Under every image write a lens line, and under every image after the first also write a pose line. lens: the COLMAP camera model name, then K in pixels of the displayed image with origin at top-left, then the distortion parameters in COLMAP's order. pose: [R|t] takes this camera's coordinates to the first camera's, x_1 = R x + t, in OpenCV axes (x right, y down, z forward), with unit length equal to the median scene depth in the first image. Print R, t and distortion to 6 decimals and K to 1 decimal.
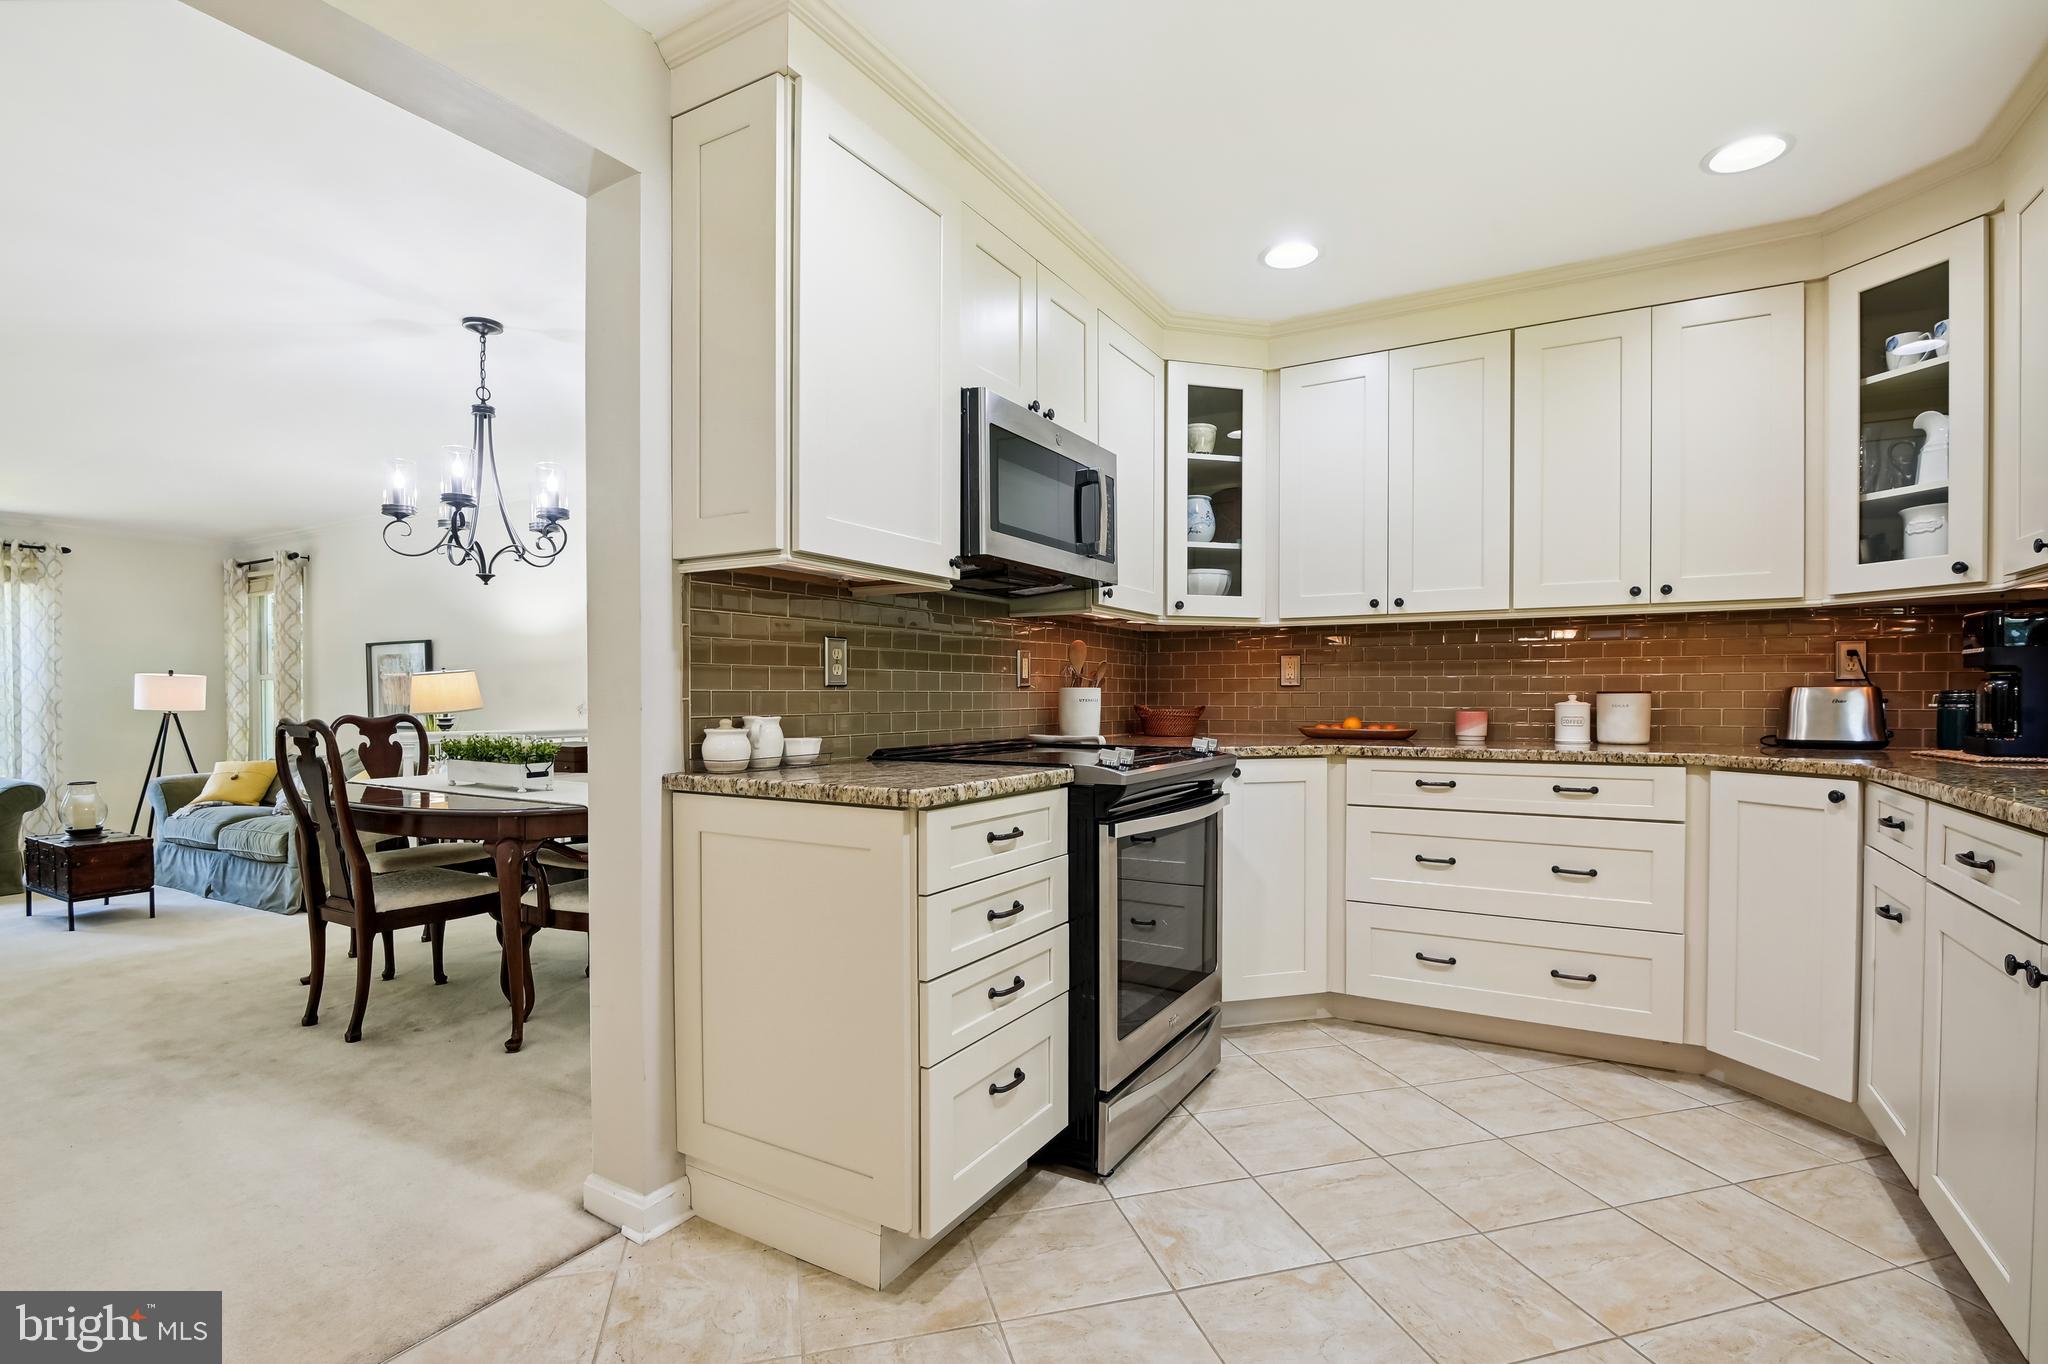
lens RADIAL K [[951.5, 0, 1033.5], [0, 951.5, 711.8], [0, 0, 1]] dist [-0.018991, -0.002620]
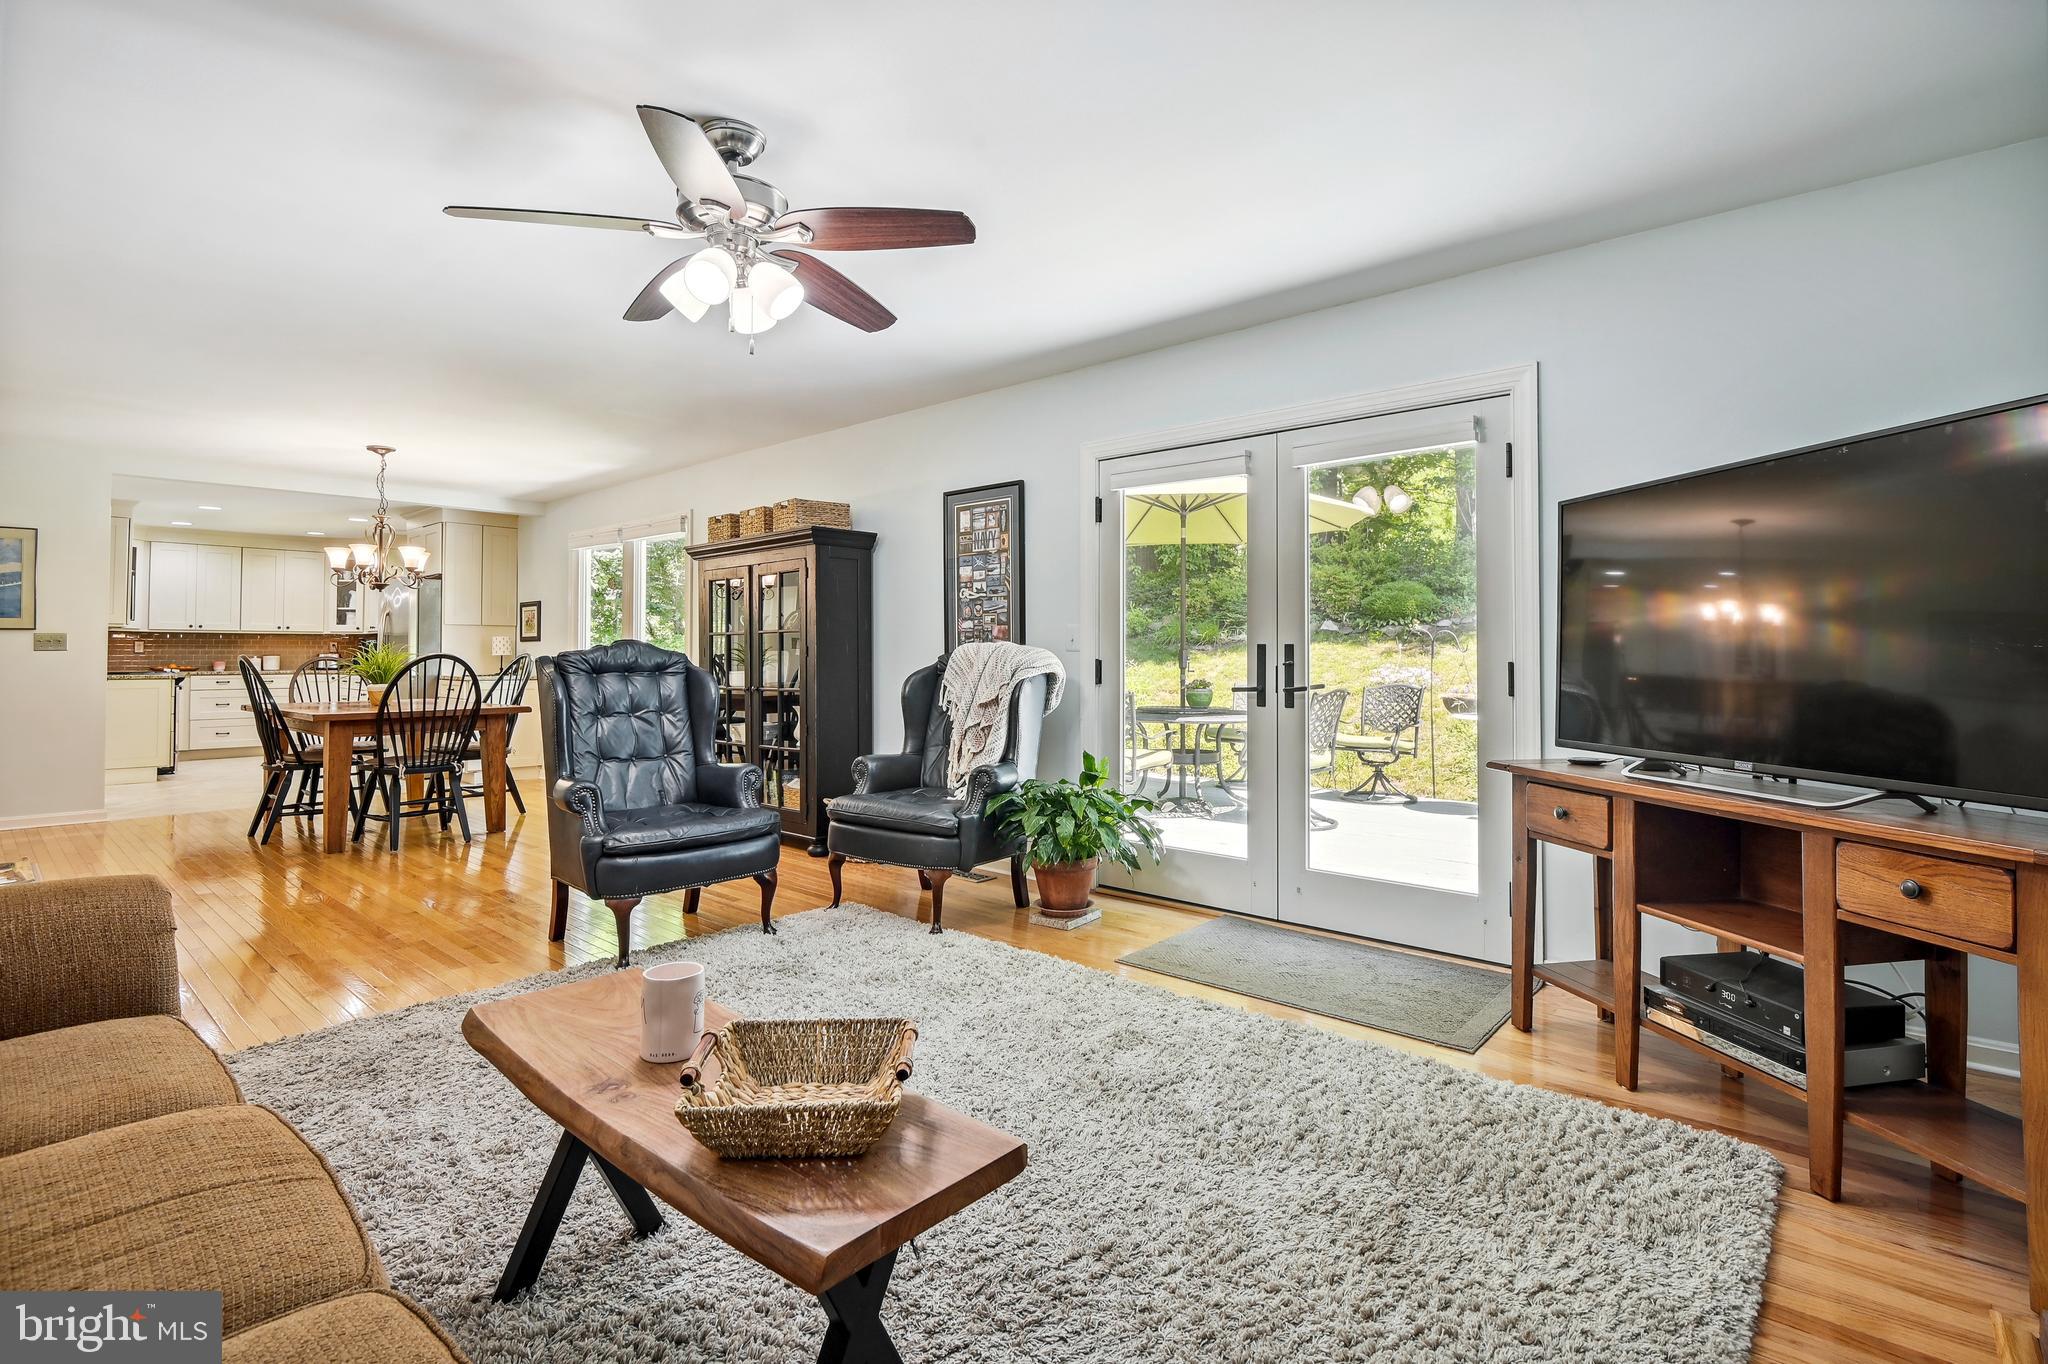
lens RADIAL K [[951.5, 0, 1035.9], [0, 951.5, 632.3], [0, 0, 1]] dist [-0.018991, -0.002620]
pose [[0.190016, 0.023351, 0.981503, -2.538902], [0.017464, 0.999479, -0.027160, 0.044374], [-0.981626, 0.022302, 0.189509, -2.745903]]
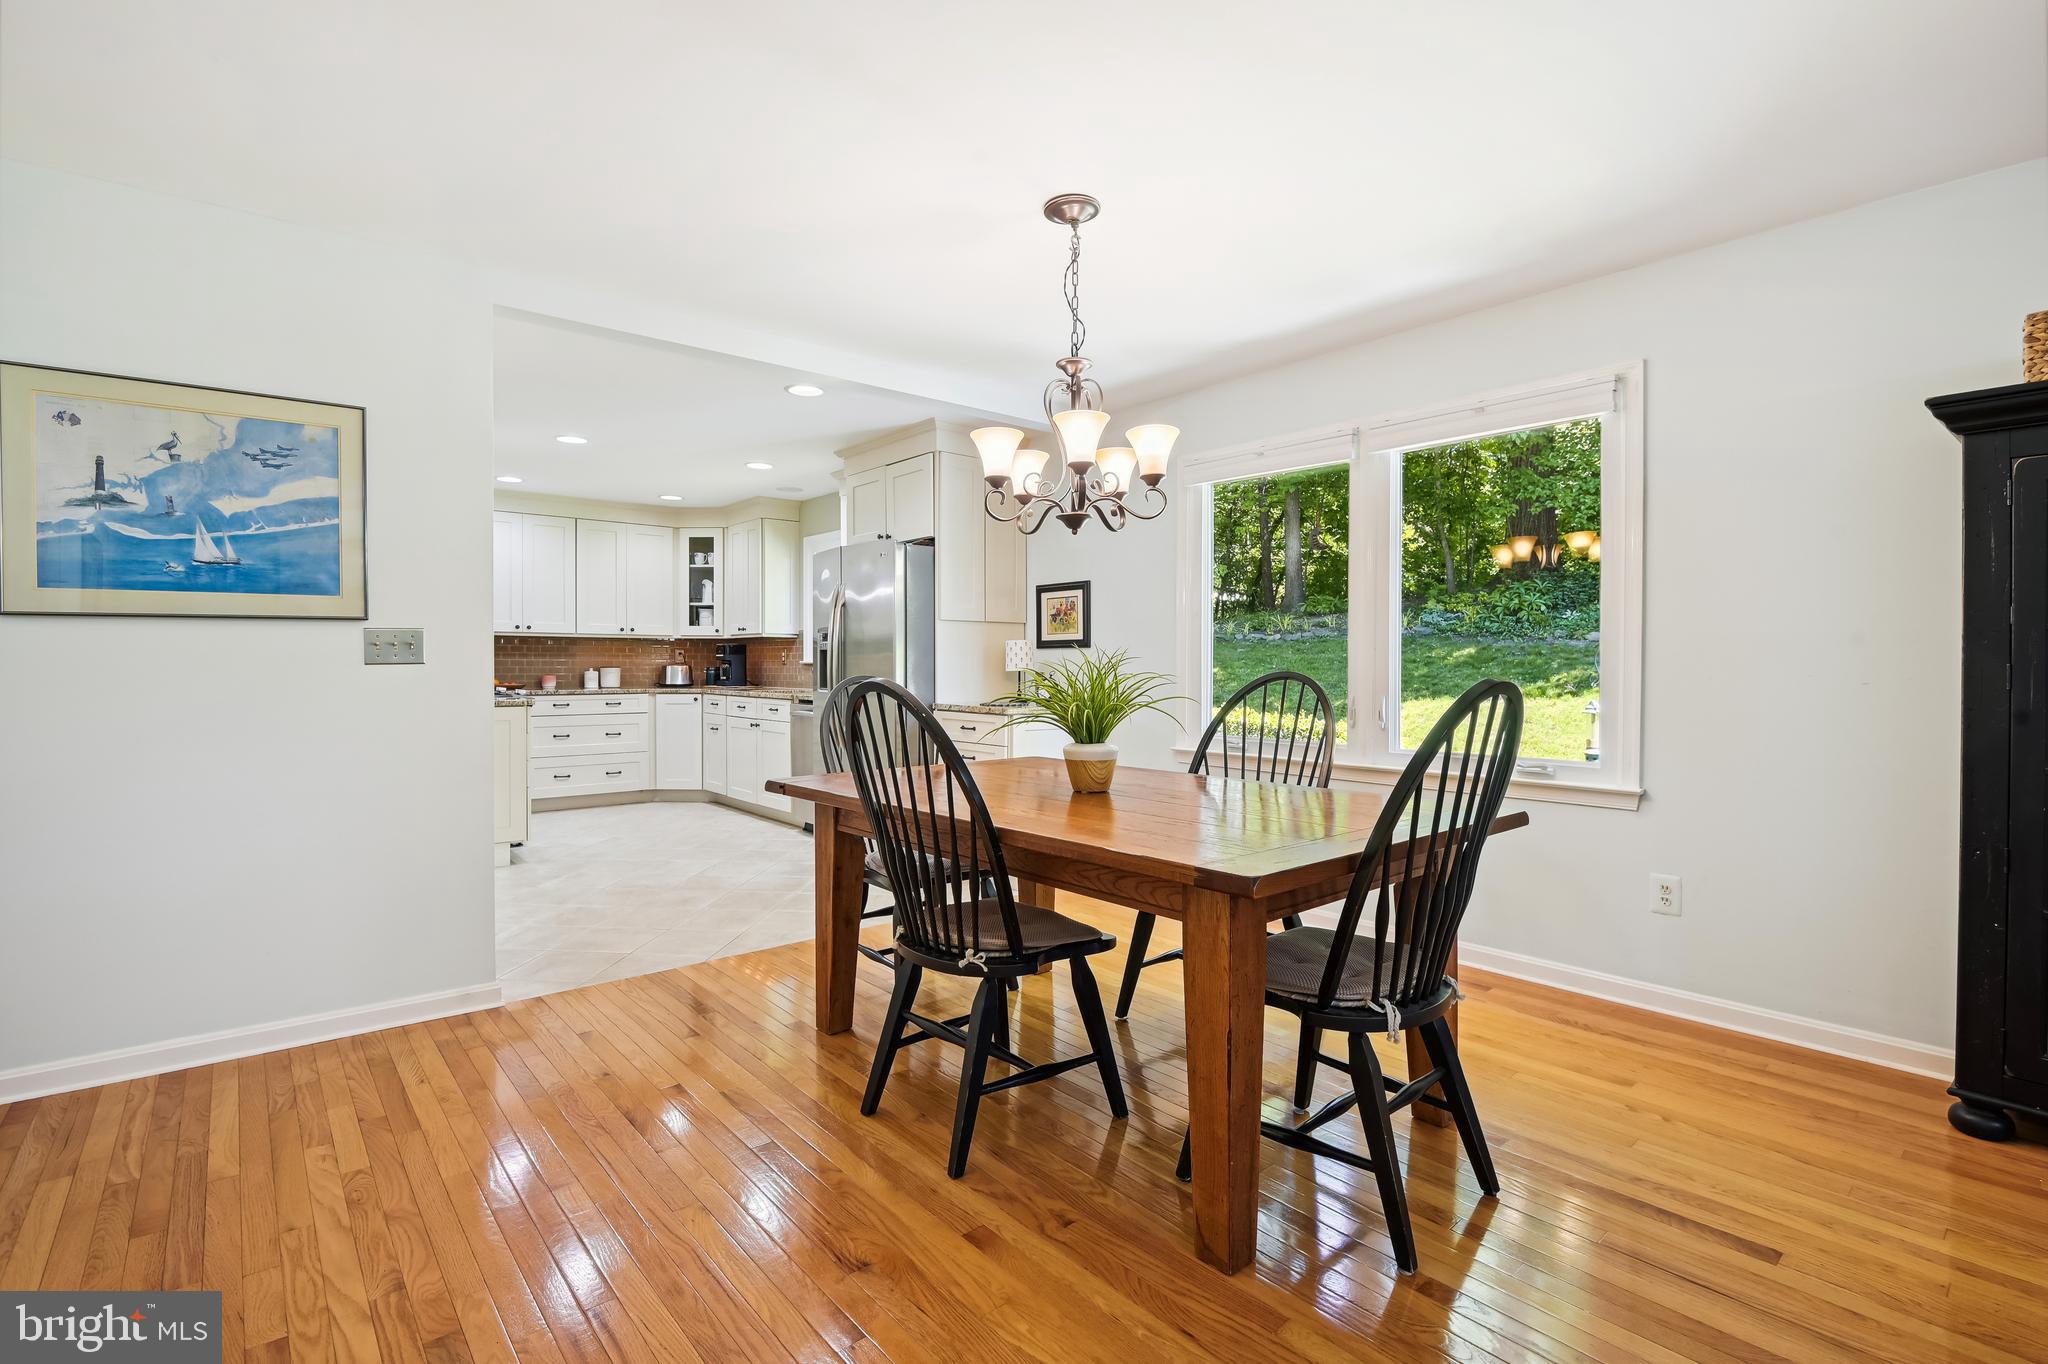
lens RADIAL K [[951.5, 0, 1031.0], [0, 951.5, 681.3], [0, 0, 1]] dist [-0.018991, -0.002620]
pose [[0.342339, -0.014234, 0.939469, -1.569527], [0.011341, 0.999875, 0.011017, 0.002588], [-0.939508, 0.006883, 0.342458, -1.056244]]
